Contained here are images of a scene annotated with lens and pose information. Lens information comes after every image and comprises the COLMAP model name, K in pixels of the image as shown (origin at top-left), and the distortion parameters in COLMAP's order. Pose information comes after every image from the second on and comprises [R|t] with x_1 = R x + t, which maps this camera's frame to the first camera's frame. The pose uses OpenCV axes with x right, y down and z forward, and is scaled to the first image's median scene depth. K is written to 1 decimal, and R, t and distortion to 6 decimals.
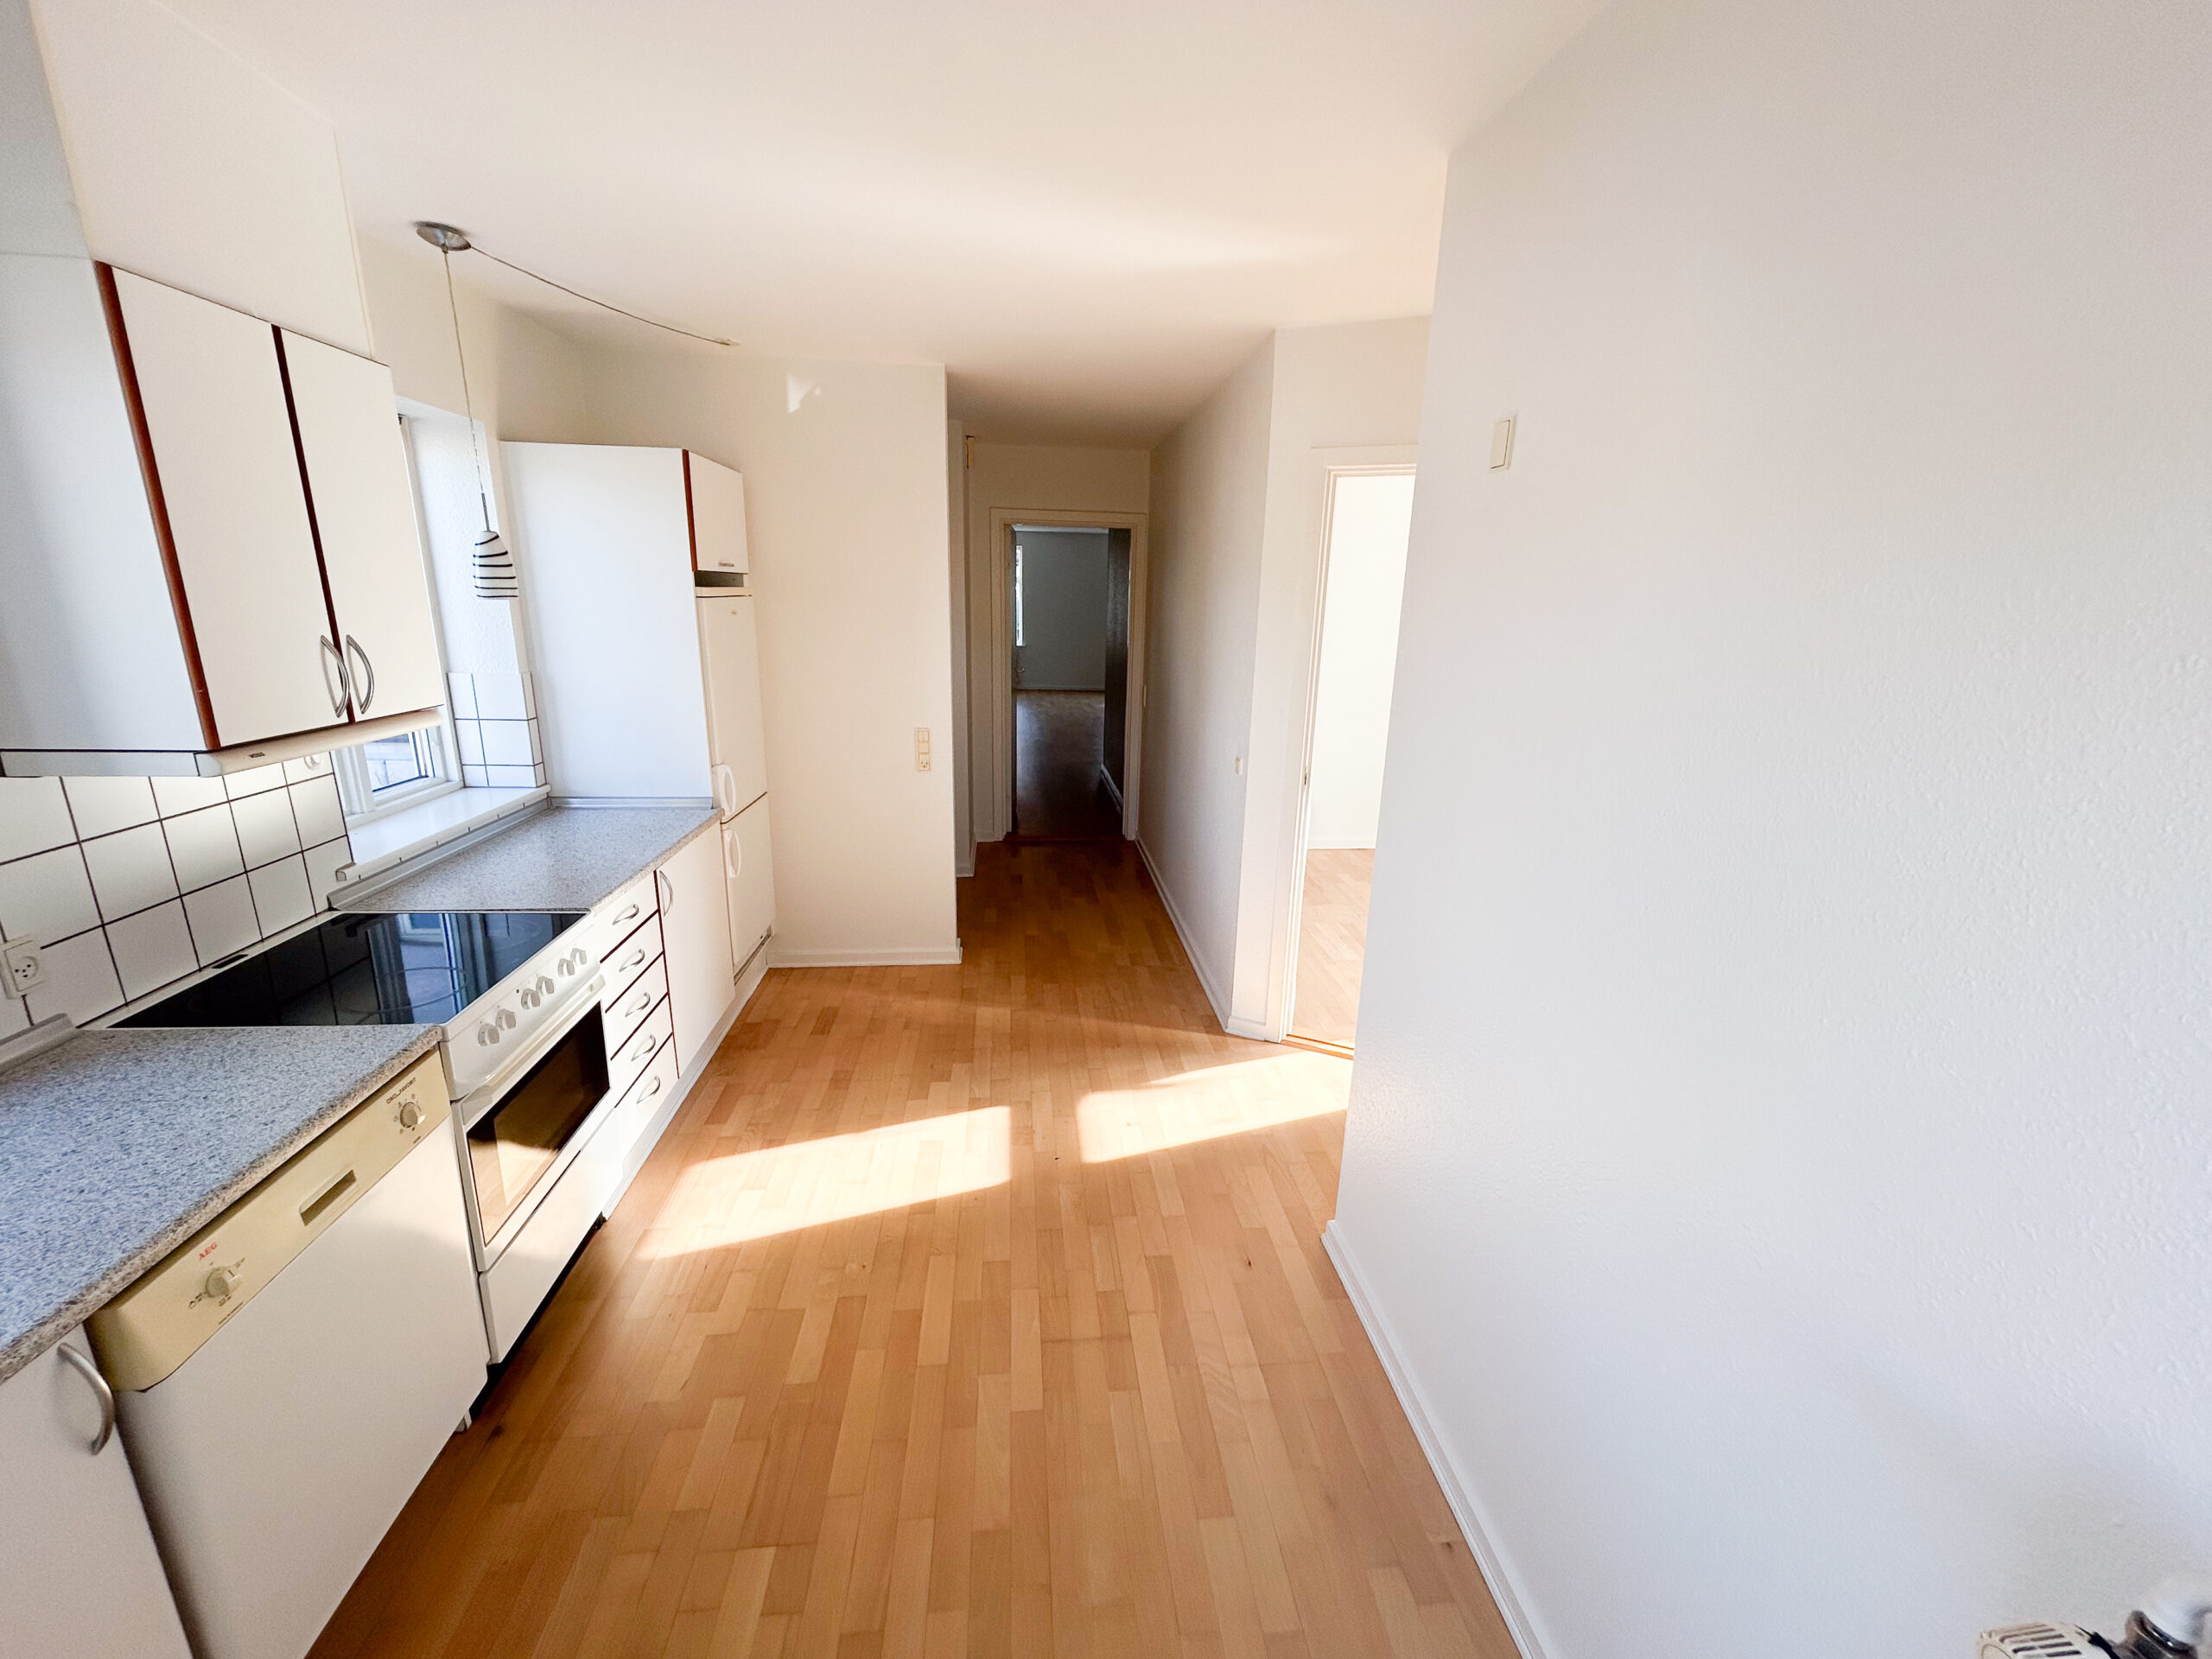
lens RADIAL K [[888.1, 0, 1120.4], [0, 888.1, 823.3], [0, 0, 1]] dist [-0.001633, 0.002934]
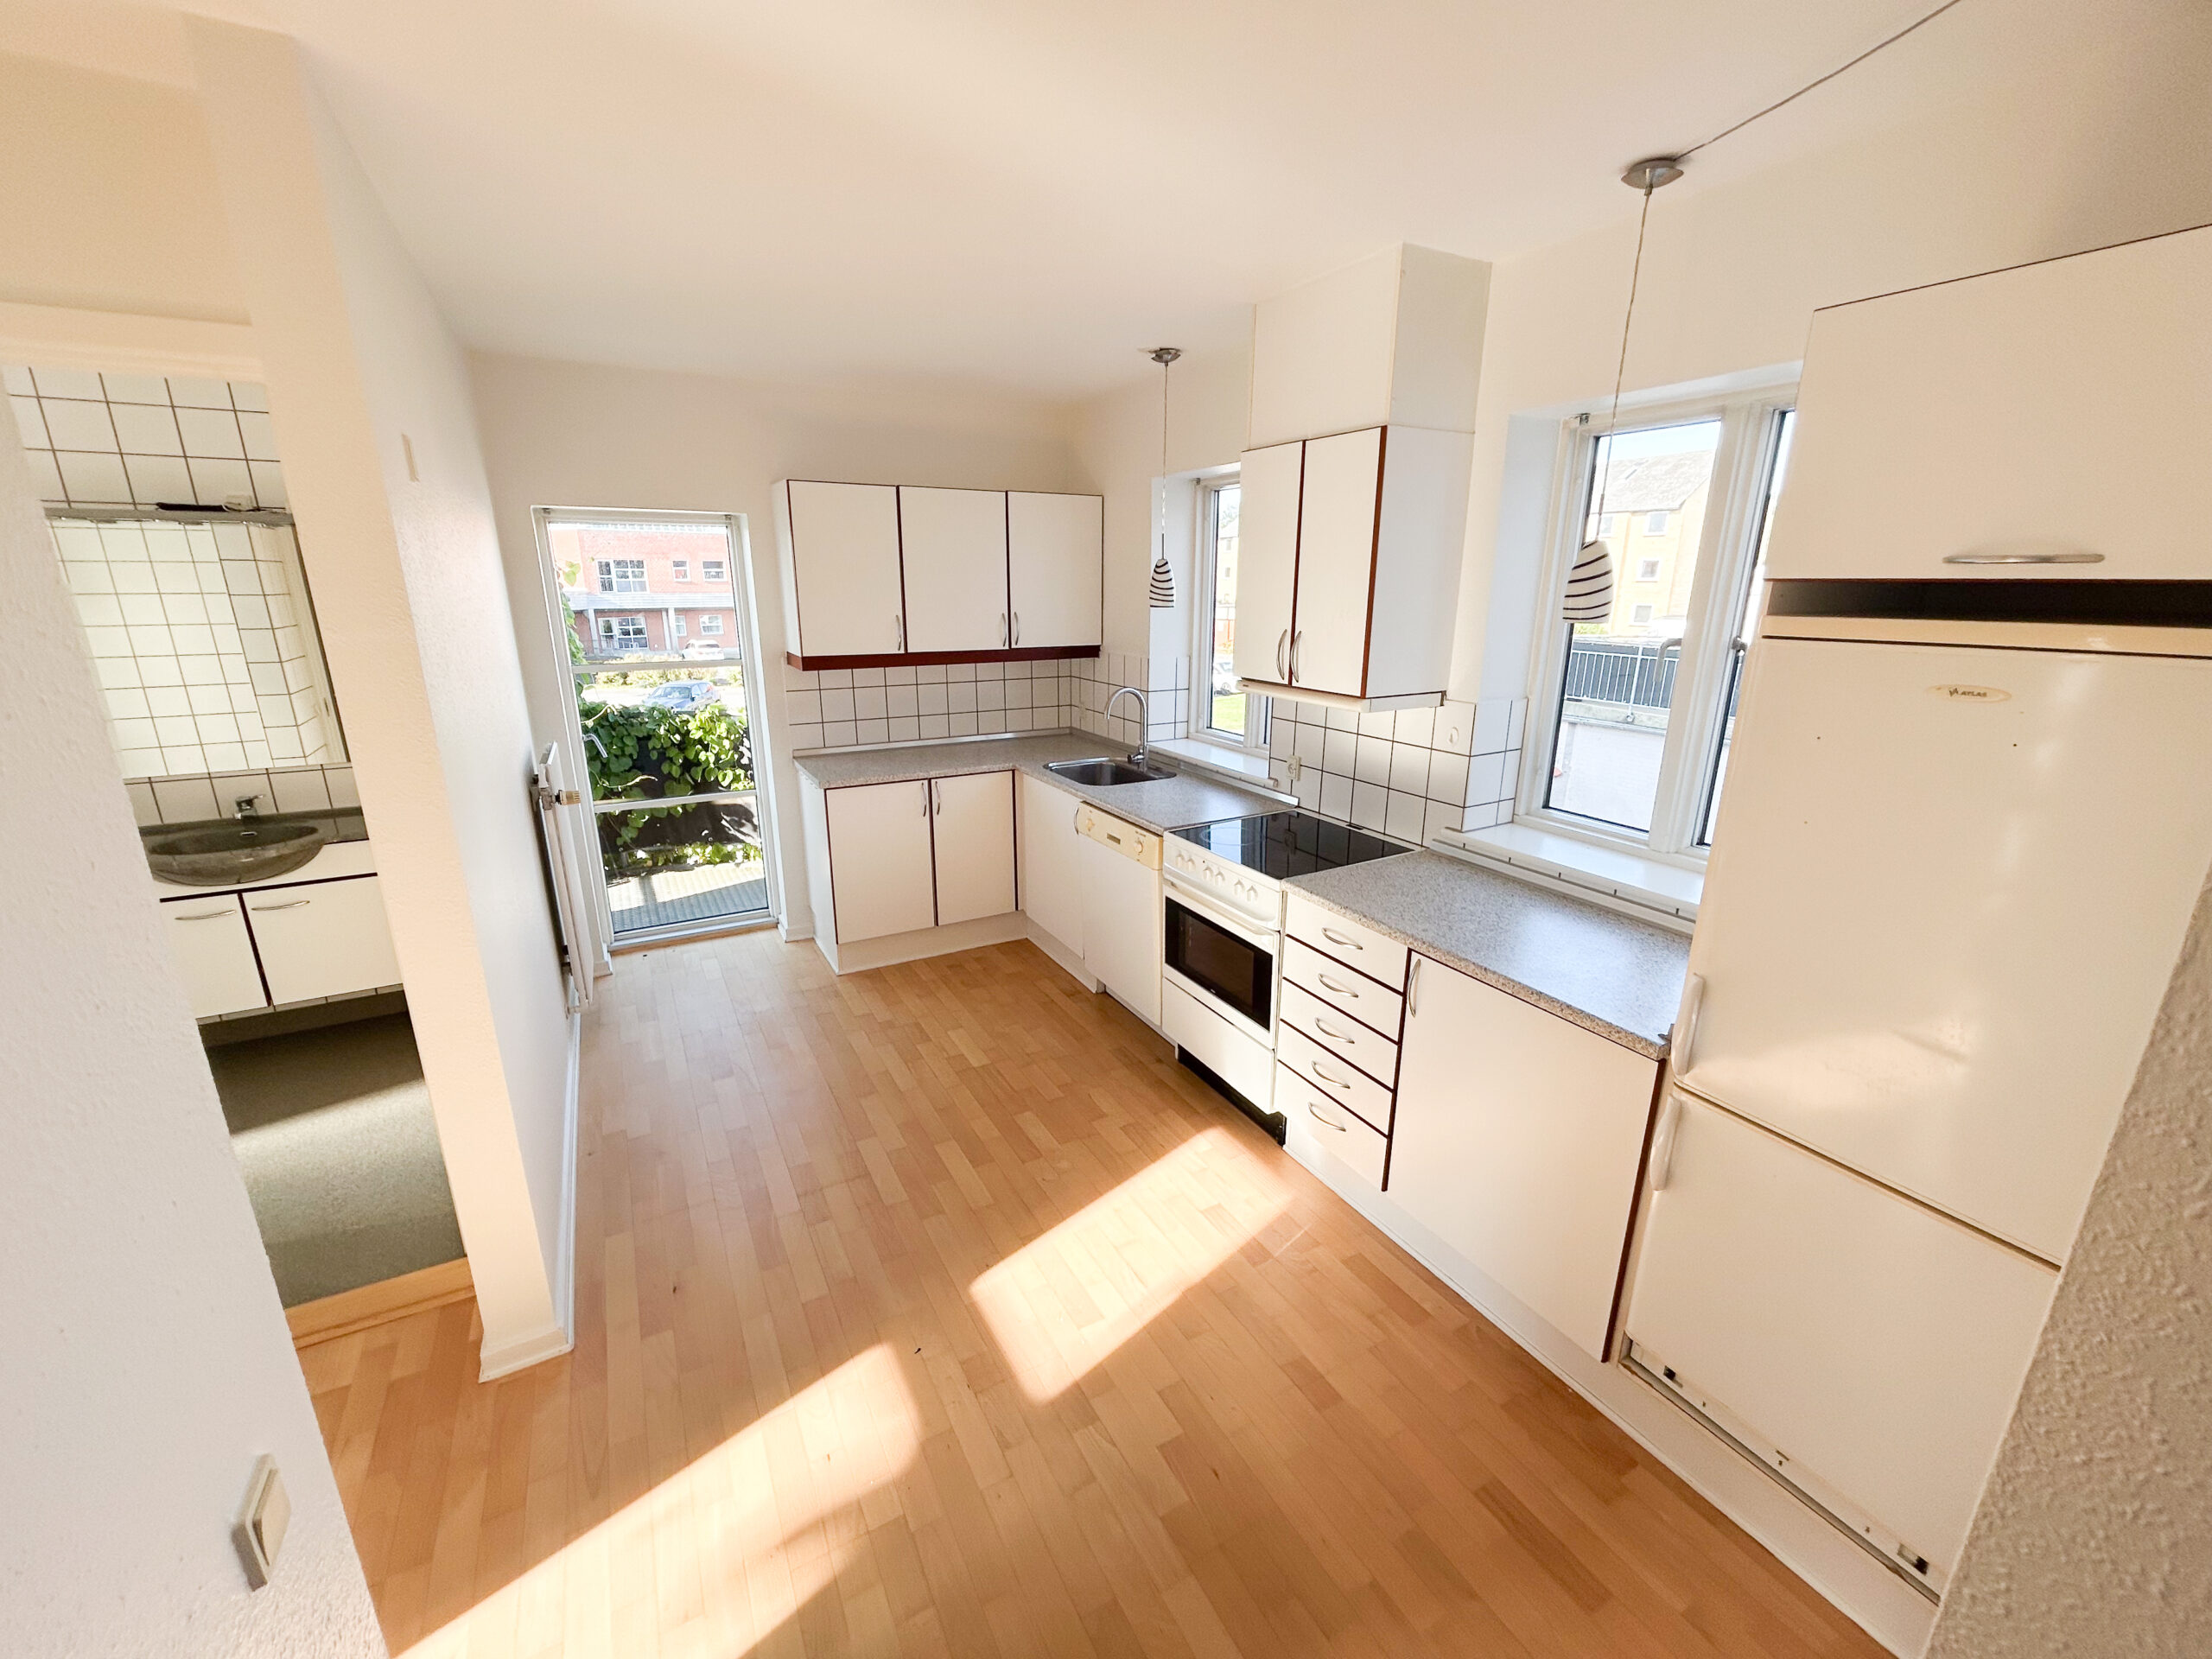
lens RADIAL K [[888.1, 0, 1105.2], [0, 888.1, 827.8], [0, 0, 1]] dist [-0.001633, 0.002934]
pose [[-0.922800, 0.078112, -0.377279, 0.038681], [-0.122792, 0.868542, 0.480164, -0.467655], [0.365189, 0.489422, -0.791899, 1.728574]]
